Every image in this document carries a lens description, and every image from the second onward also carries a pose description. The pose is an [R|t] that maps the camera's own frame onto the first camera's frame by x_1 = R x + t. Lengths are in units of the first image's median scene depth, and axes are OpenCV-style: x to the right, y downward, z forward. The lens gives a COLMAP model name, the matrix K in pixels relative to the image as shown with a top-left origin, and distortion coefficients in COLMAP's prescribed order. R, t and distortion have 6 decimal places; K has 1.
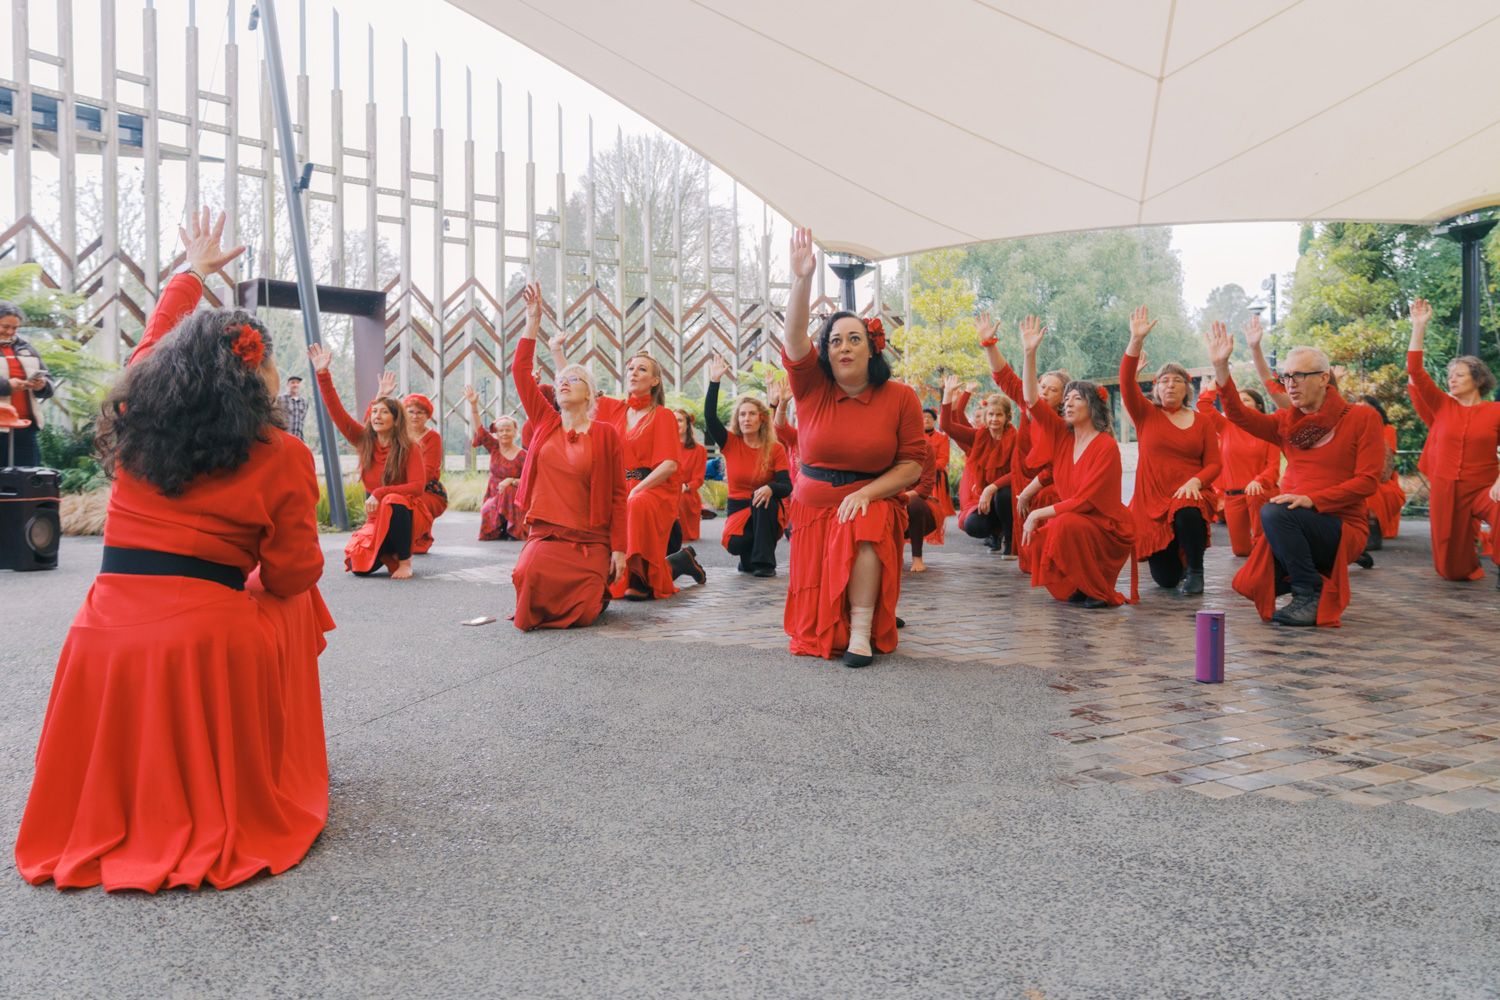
lens RADIAL K [[1106.7, 0, 713.6], [0, 1106.7, 476.6], [0, 0, 1]] dist [-0.032107, 0.018245]
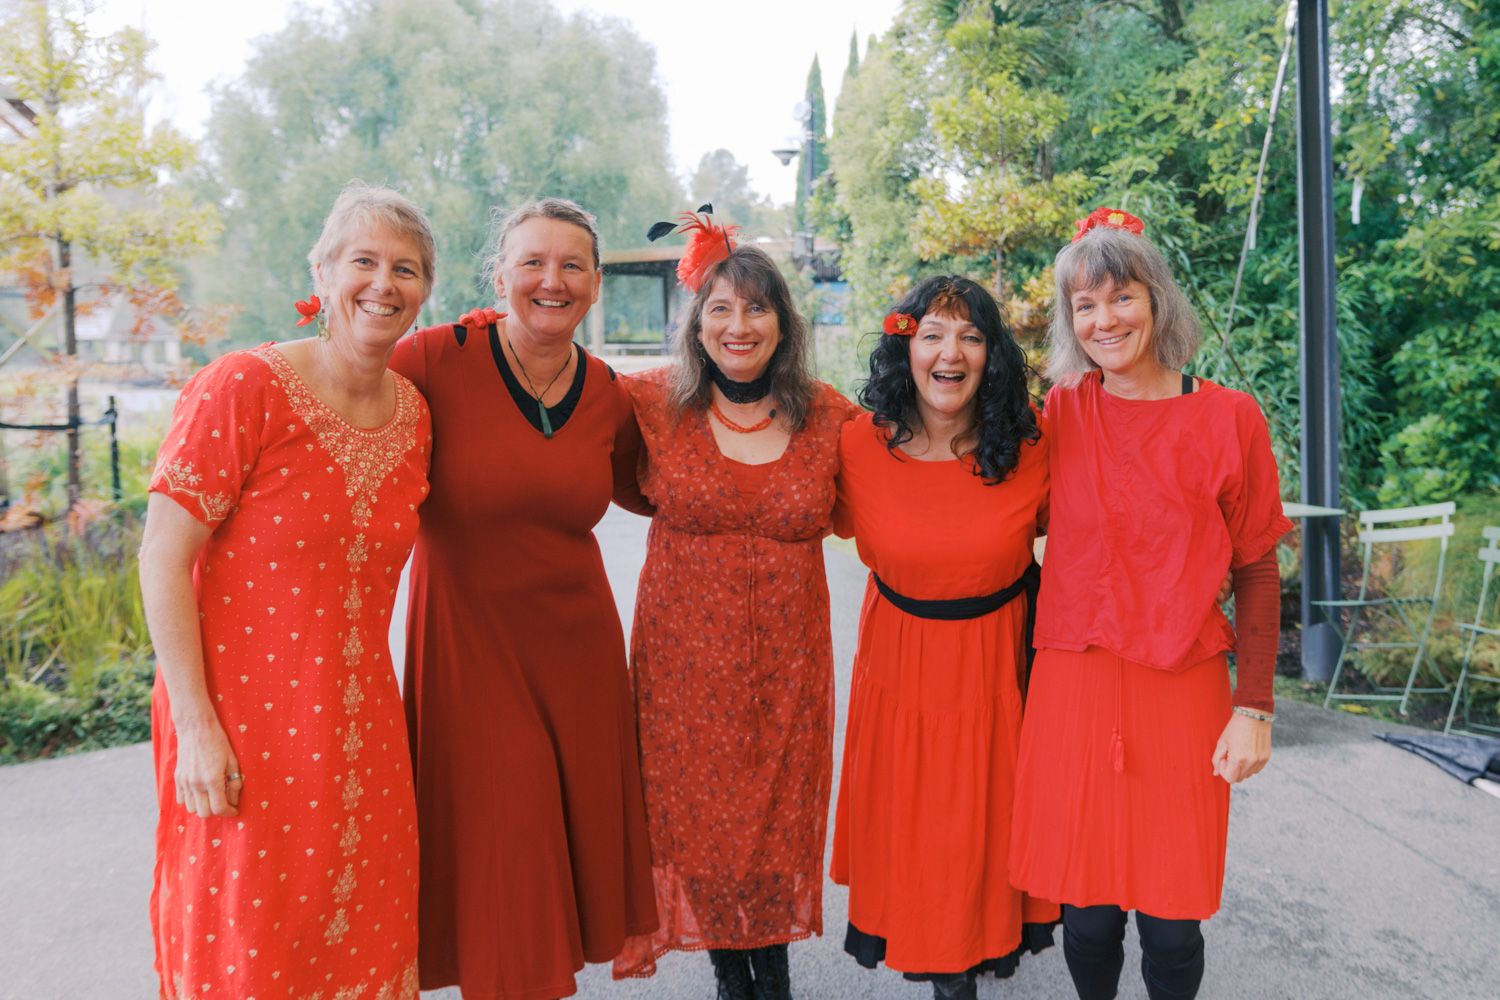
lens RADIAL K [[1282.3, 0, 759.1], [0, 1282.3, 532.7], [0, 0, 1]] dist [-0.006409, 0.001904]
pose [[0.892317, -0.062278, 0.447092, 0.219592], [0.002558, 0.991119, 0.132953, -0.056896], [-0.451402, -0.117493, 0.884552, 0.510866]]
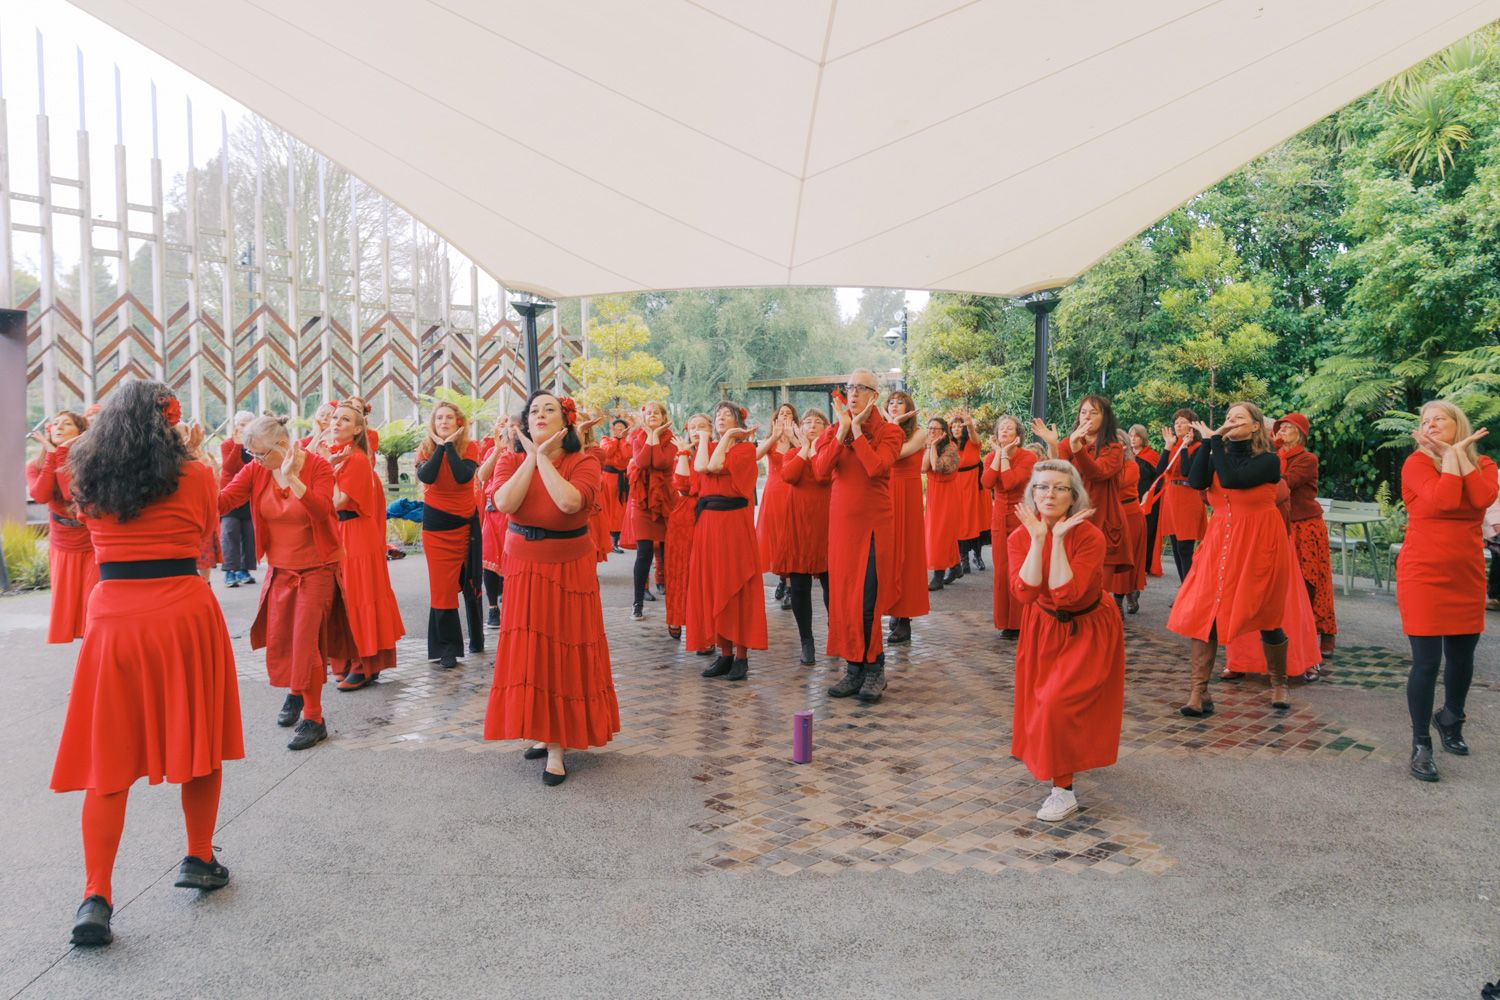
lens RADIAL K [[1106.7, 0, 752.1], [0, 1106.7, 512.4], [0, 0, 1]] dist [-0.032107, 0.018245]
pose [[0.948239, -0.015367, 0.317187, -0.012866], [-0.001760, 0.998559, 0.053638, -0.045921], [-0.317554, -0.051420, 0.946845, -0.068700]]
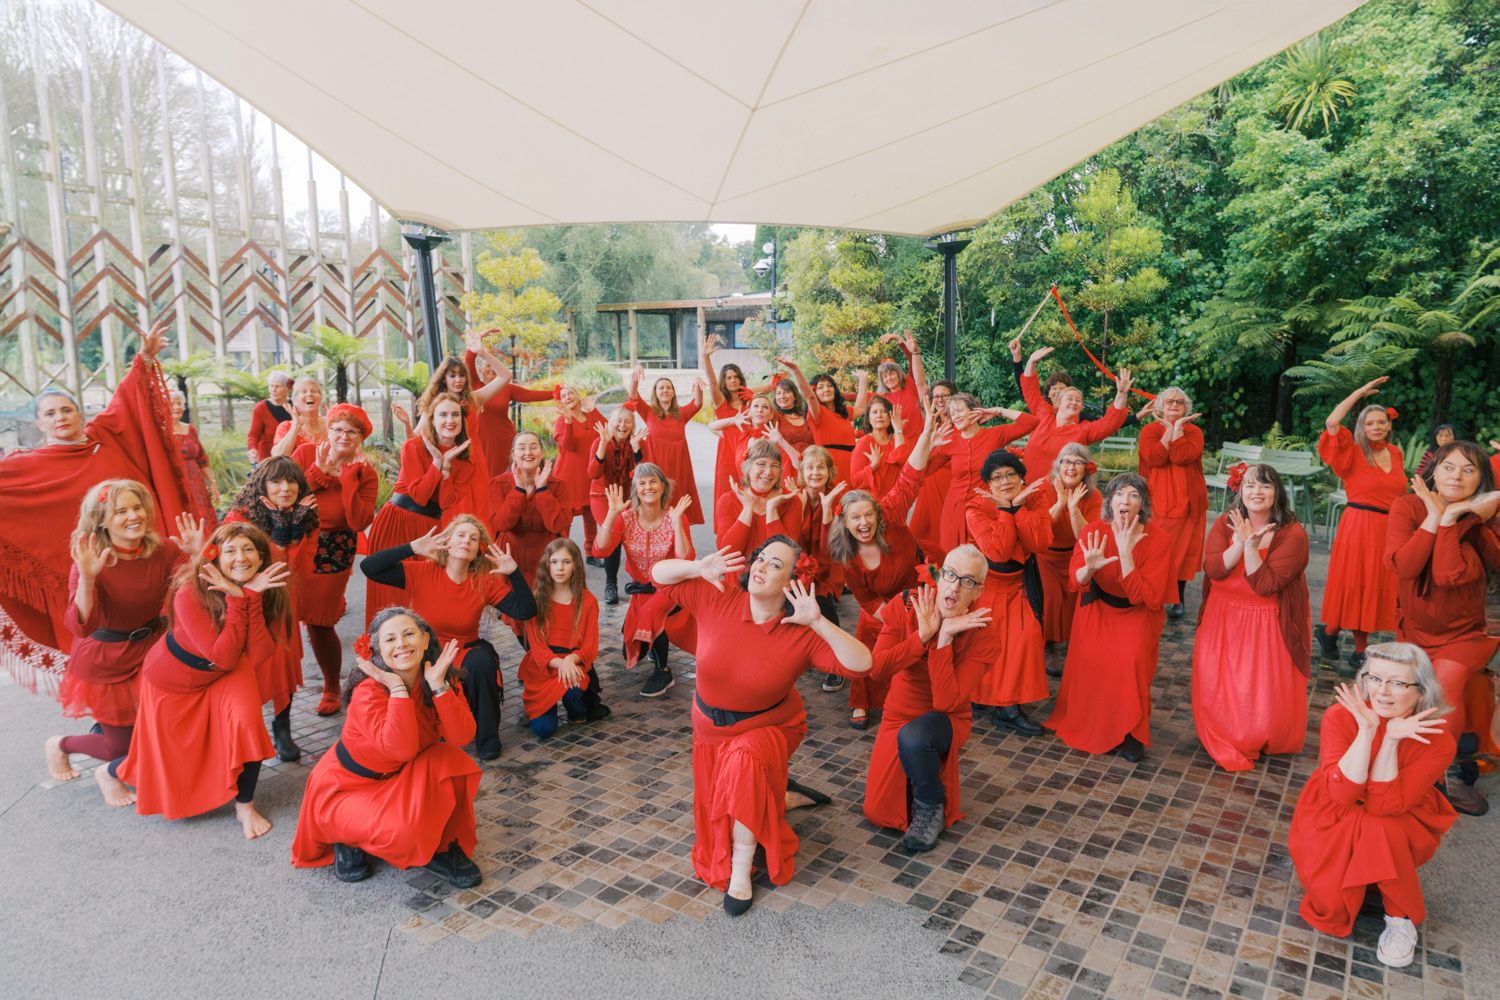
lens RADIAL K [[1002.9, 0, 753.0], [0, 1002.9, 503.2], [0, 0, 1]] dist [-0.026542, 0.015225]
pose [[0.875976, -0.068788, 0.477424, -0.054483], [0.002628, 0.990445, 0.137884, -0.073467], [-0.482347, -0.119529, 0.867787, 0.068214]]
